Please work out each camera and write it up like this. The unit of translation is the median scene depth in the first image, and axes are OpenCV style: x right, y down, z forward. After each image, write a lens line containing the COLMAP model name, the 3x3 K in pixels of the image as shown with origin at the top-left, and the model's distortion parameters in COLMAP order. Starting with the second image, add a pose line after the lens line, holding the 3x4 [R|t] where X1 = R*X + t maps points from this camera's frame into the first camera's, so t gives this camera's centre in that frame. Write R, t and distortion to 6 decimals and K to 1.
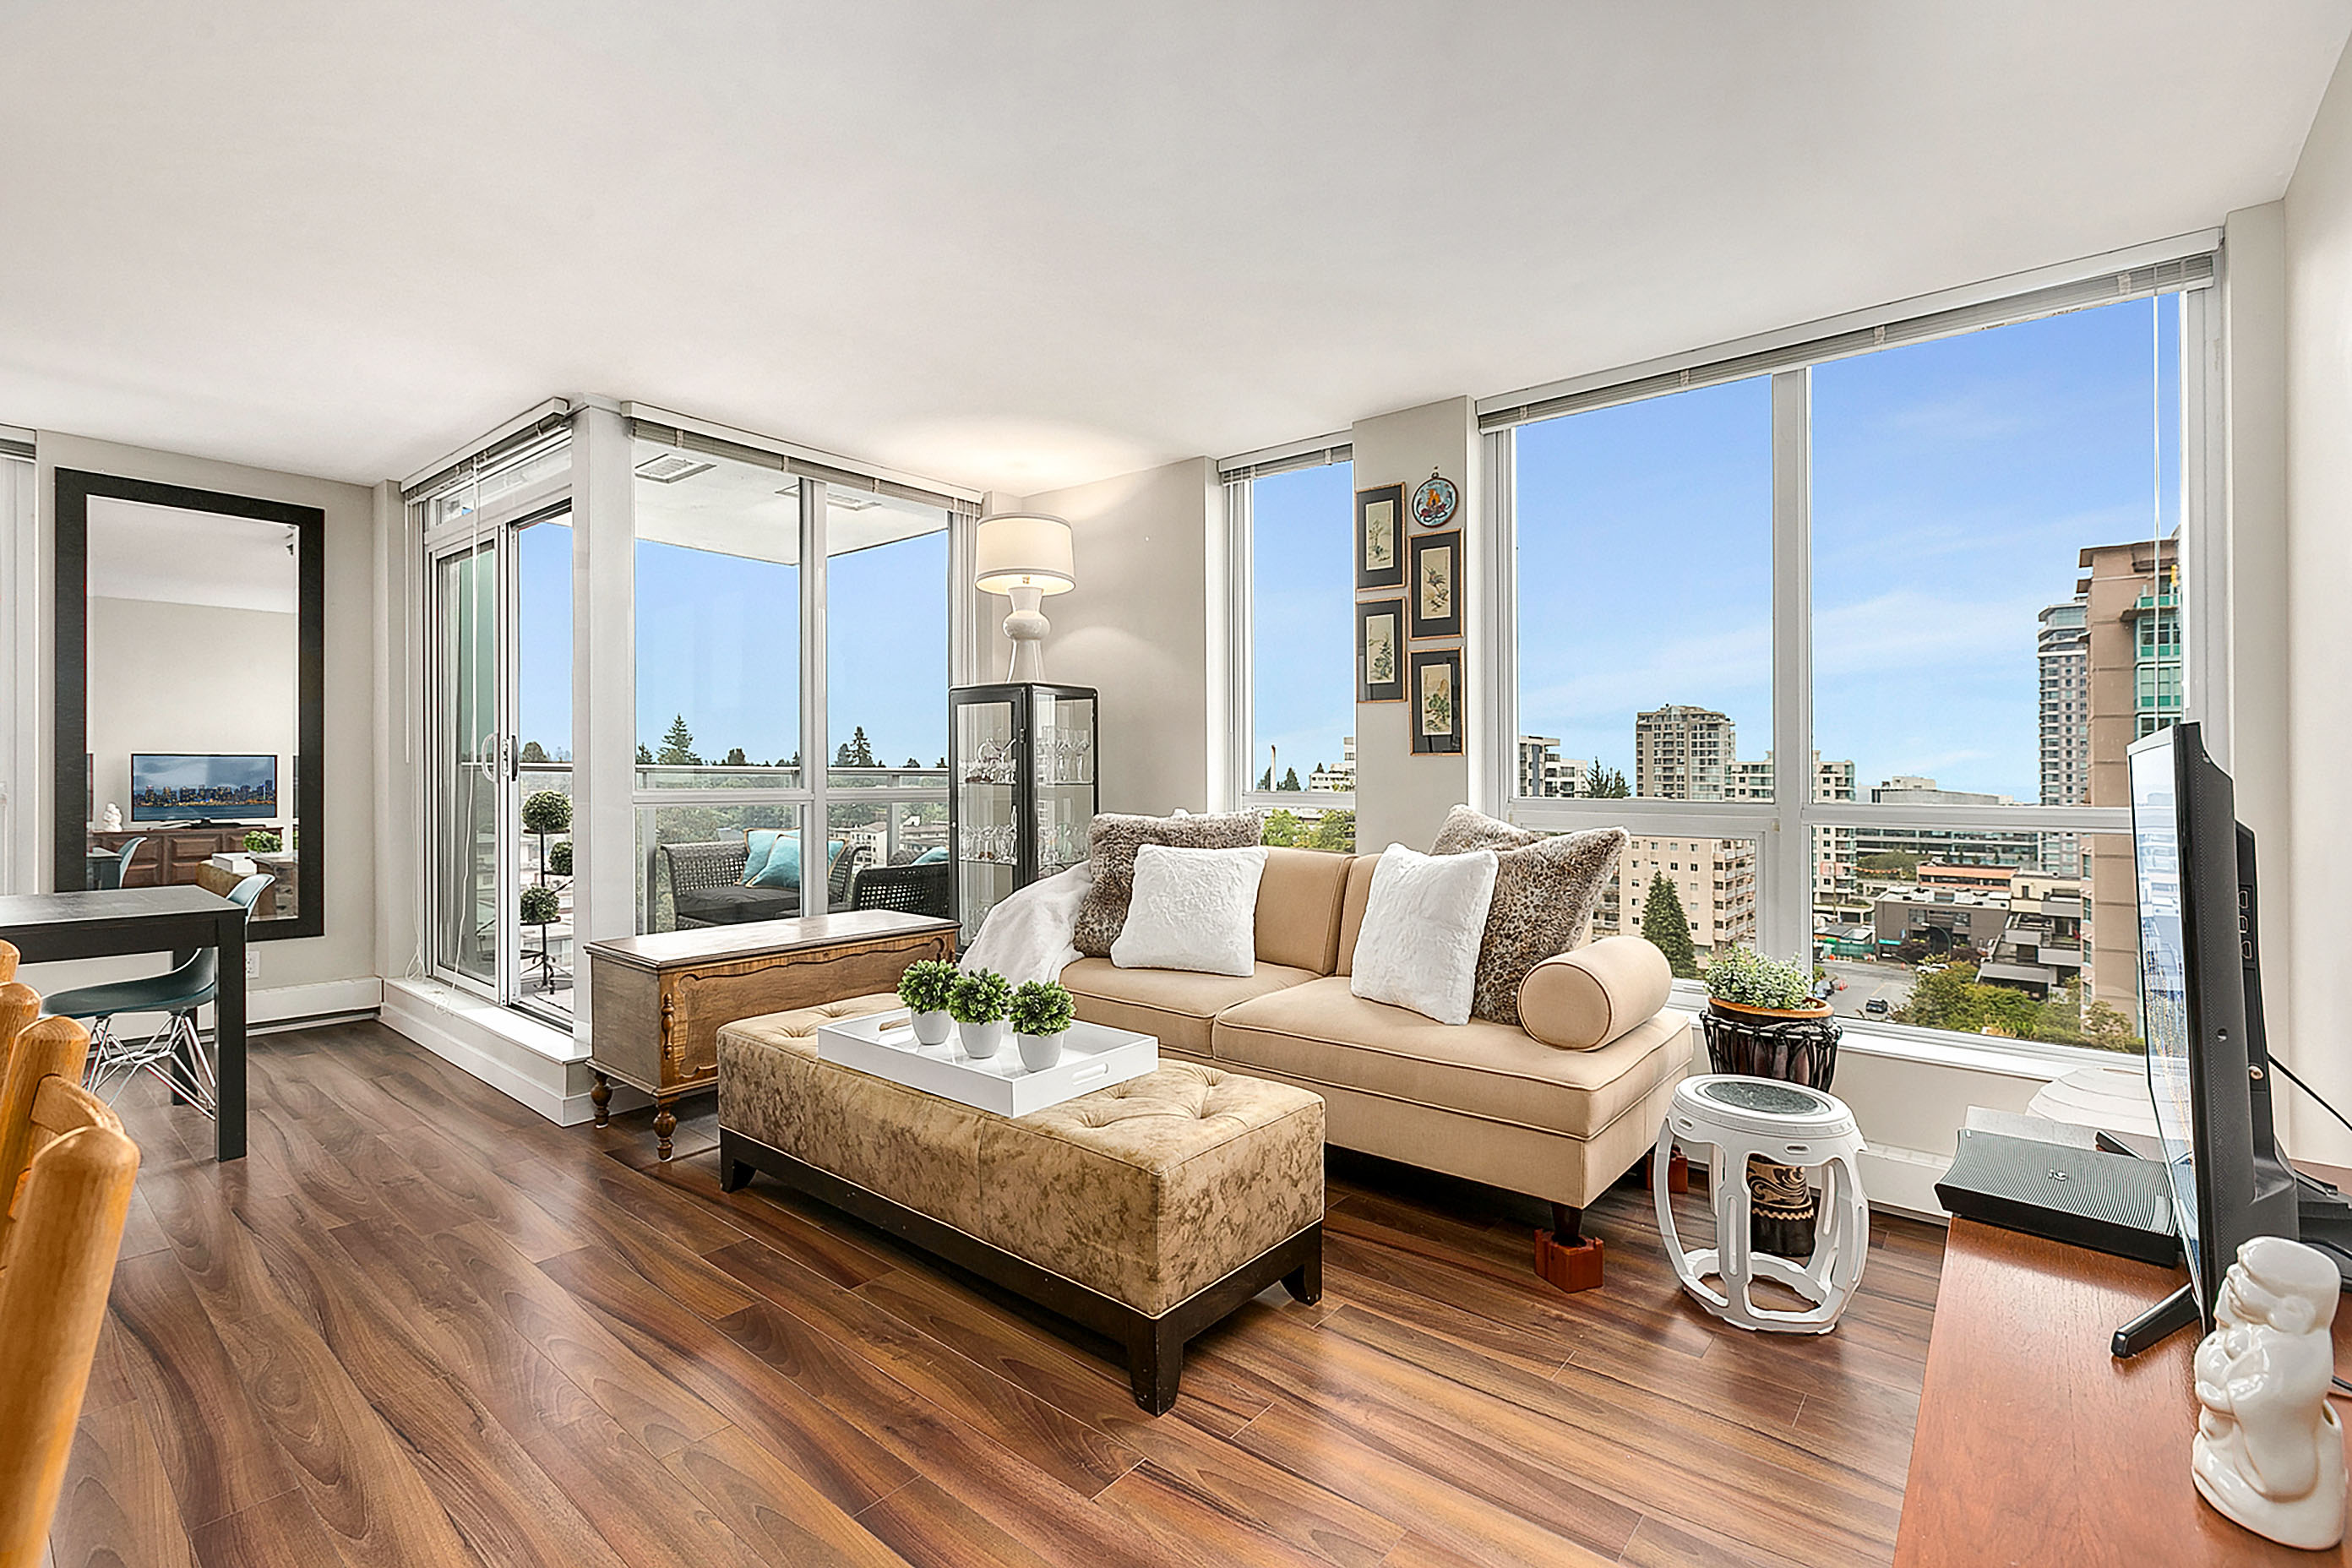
lens RADIAL K [[1056.1, 0, 1164.4], [0, 1056.1, 766.6], [0, 0, 1]] dist [-0.003550, -0.000631]
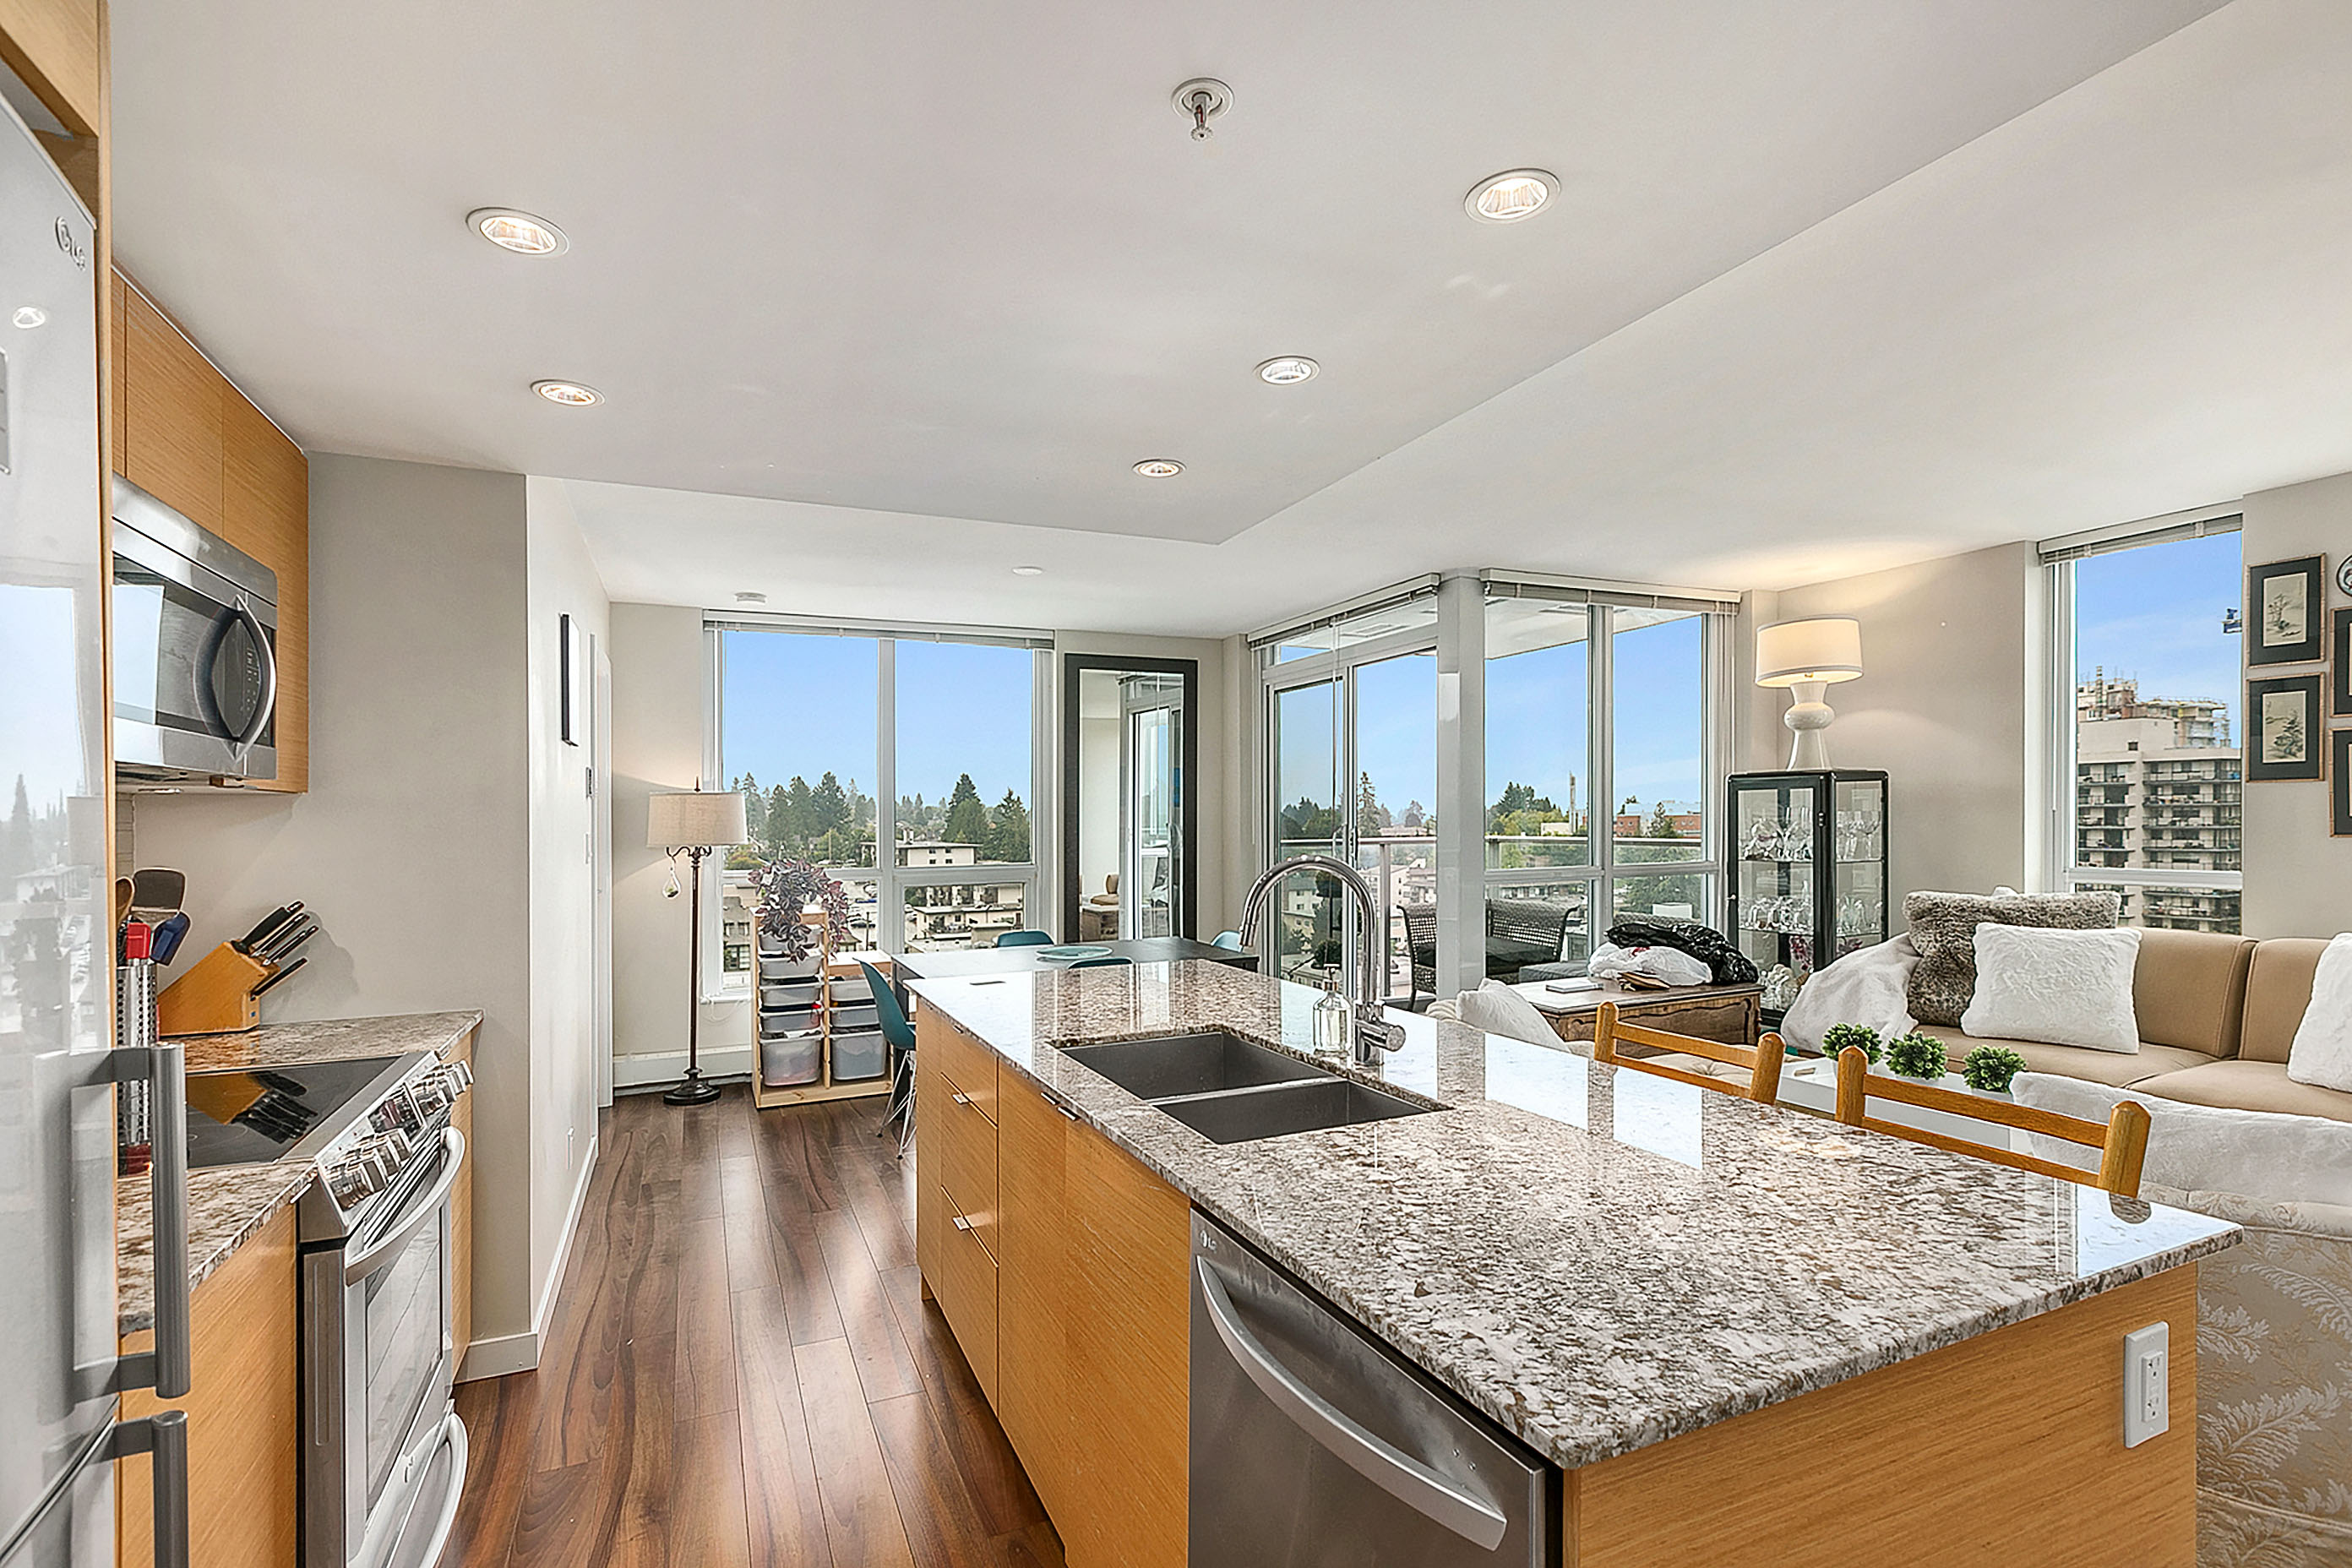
lens RADIAL K [[1051.9, 0, 1189.8], [0, 1051.9, 839.8], [0, 0, 1]] dist [-0.000321, 0.000133]
pose [[0.896695, -0.012336, -0.442476, -0.269277], [0.024872, 0.999437, 0.022540, -0.054654], [0.441949, -0.031217, 0.896497, -0.309885]]
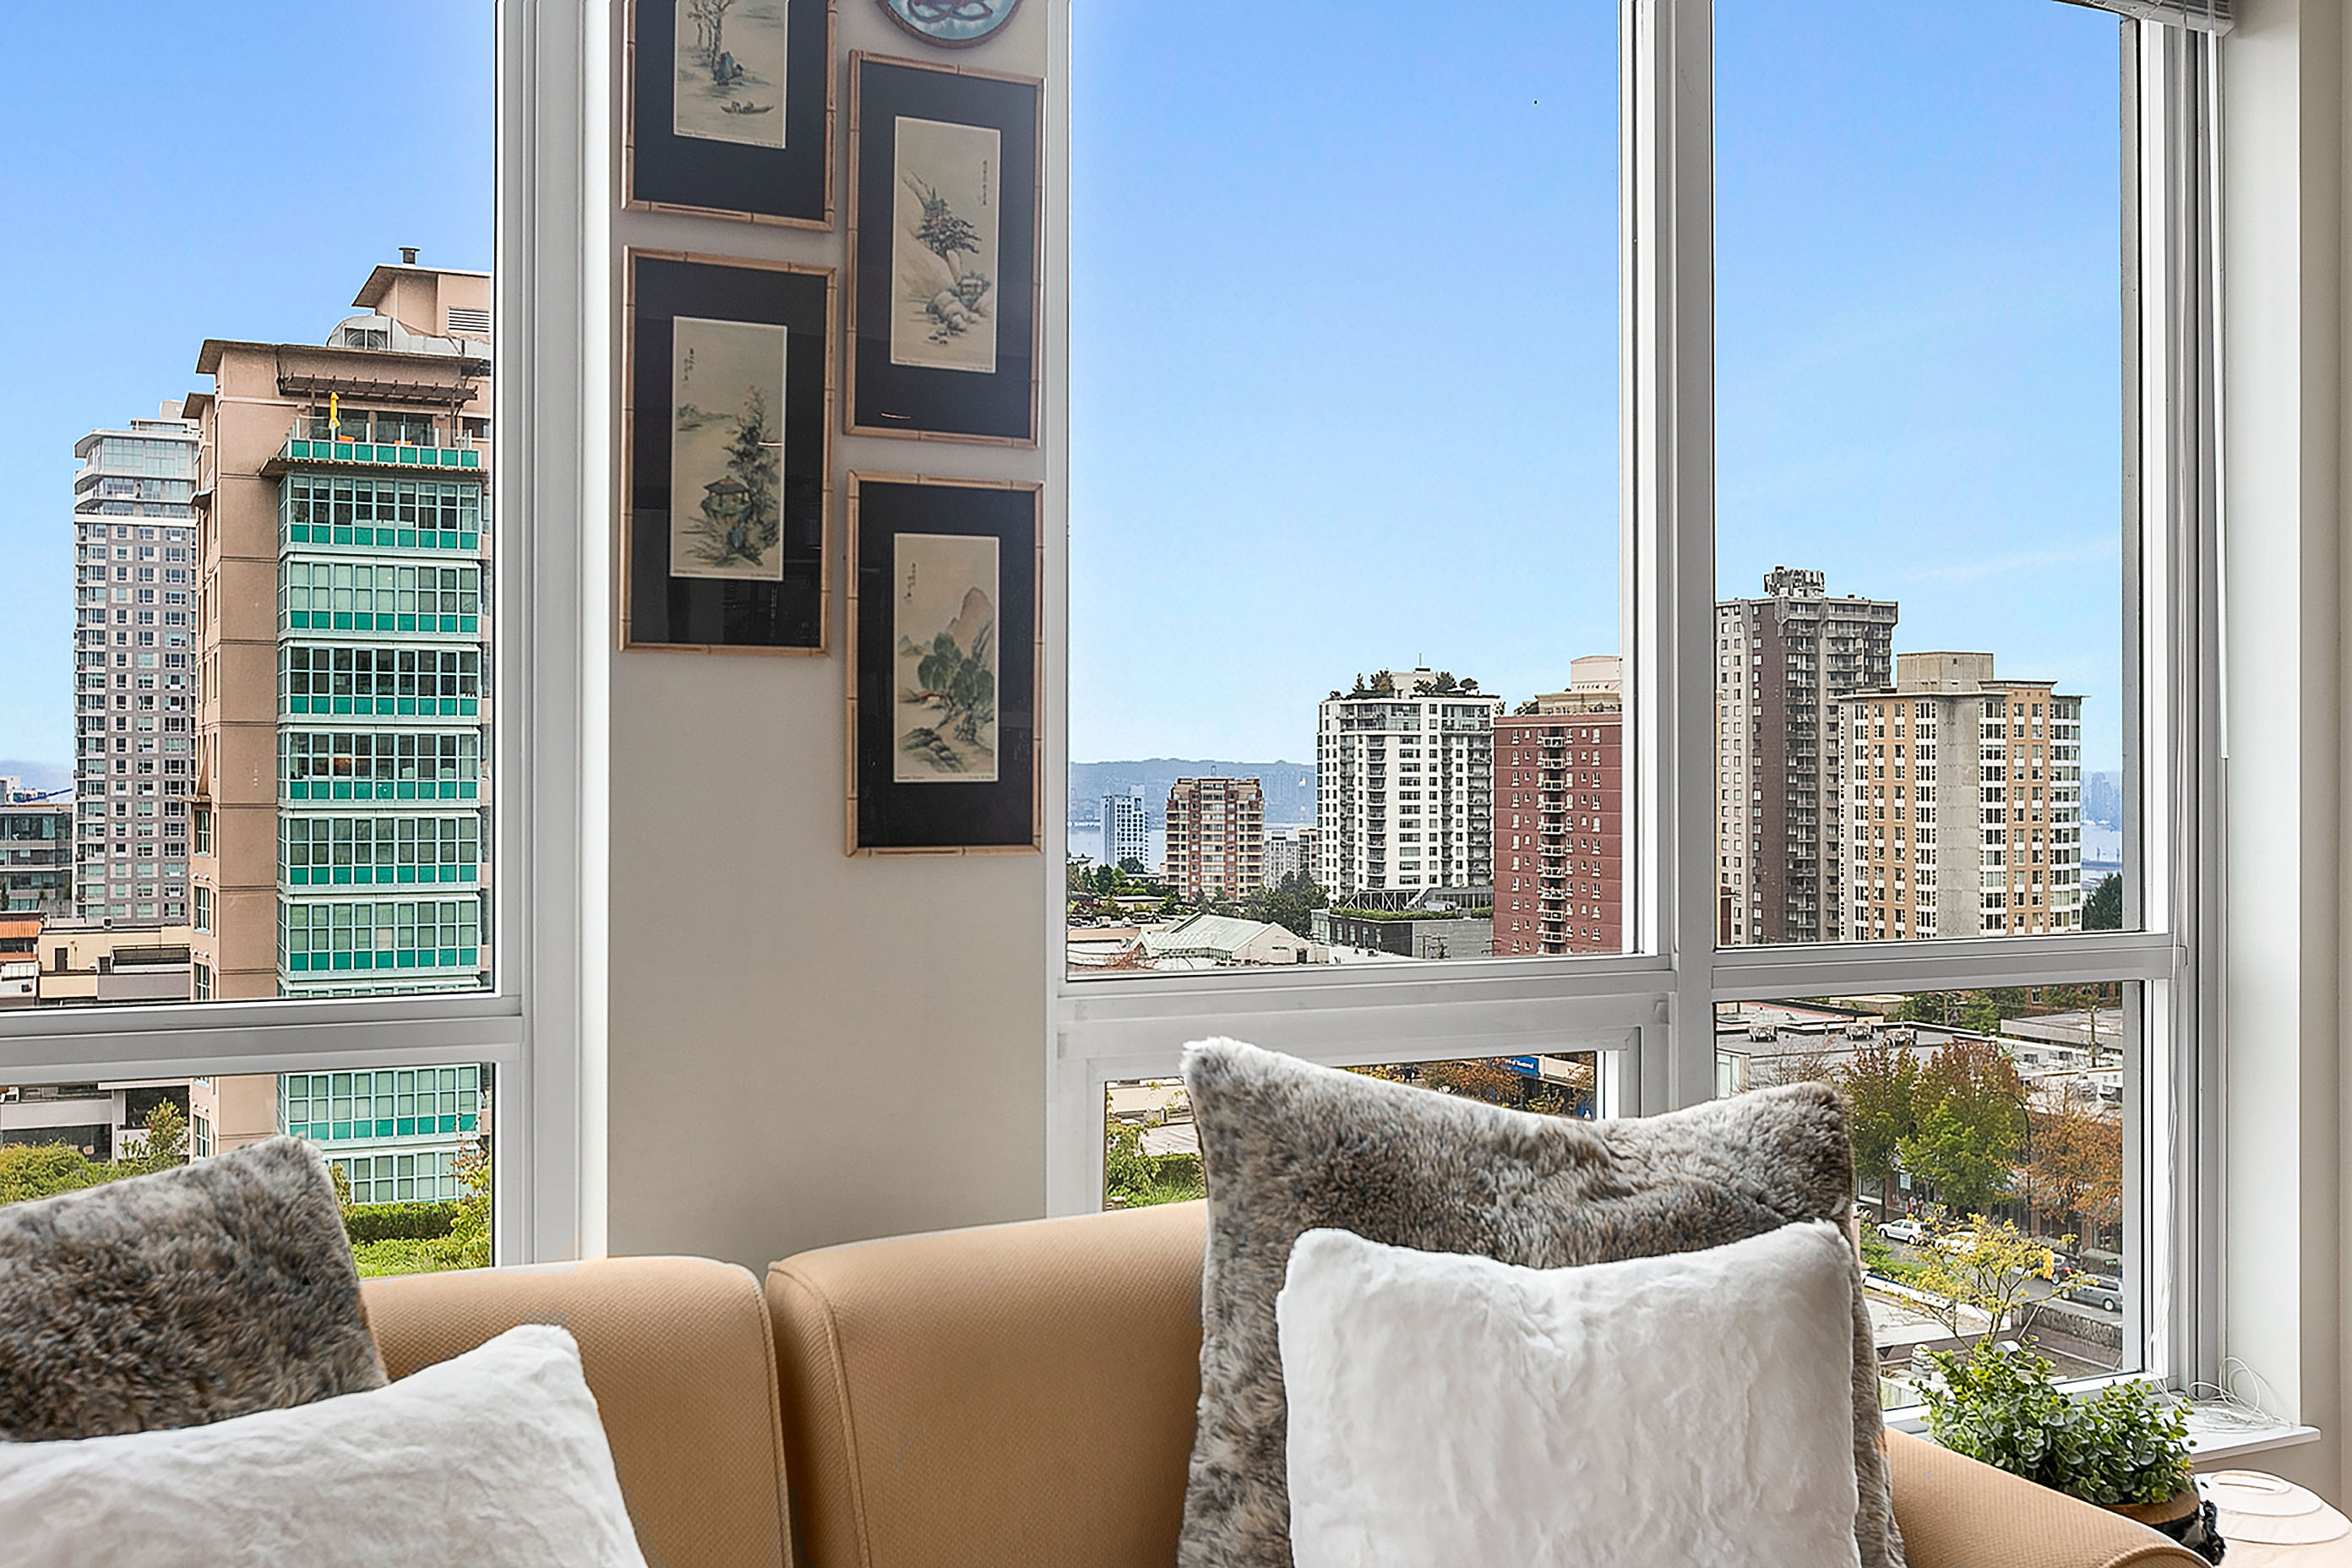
lens RADIAL K [[2277.2, 0, 1170.5], [0, 2277.2, 701.5], [0, 0, 1]] dist [0.001655, 0.012613]
pose [[0.419238, 0.016765, 0.907722, -0.258385], [-0.008704, 0.999858, -0.014447, -0.041479], [-0.907835, -0.001844, 0.419324, 0.660827]]
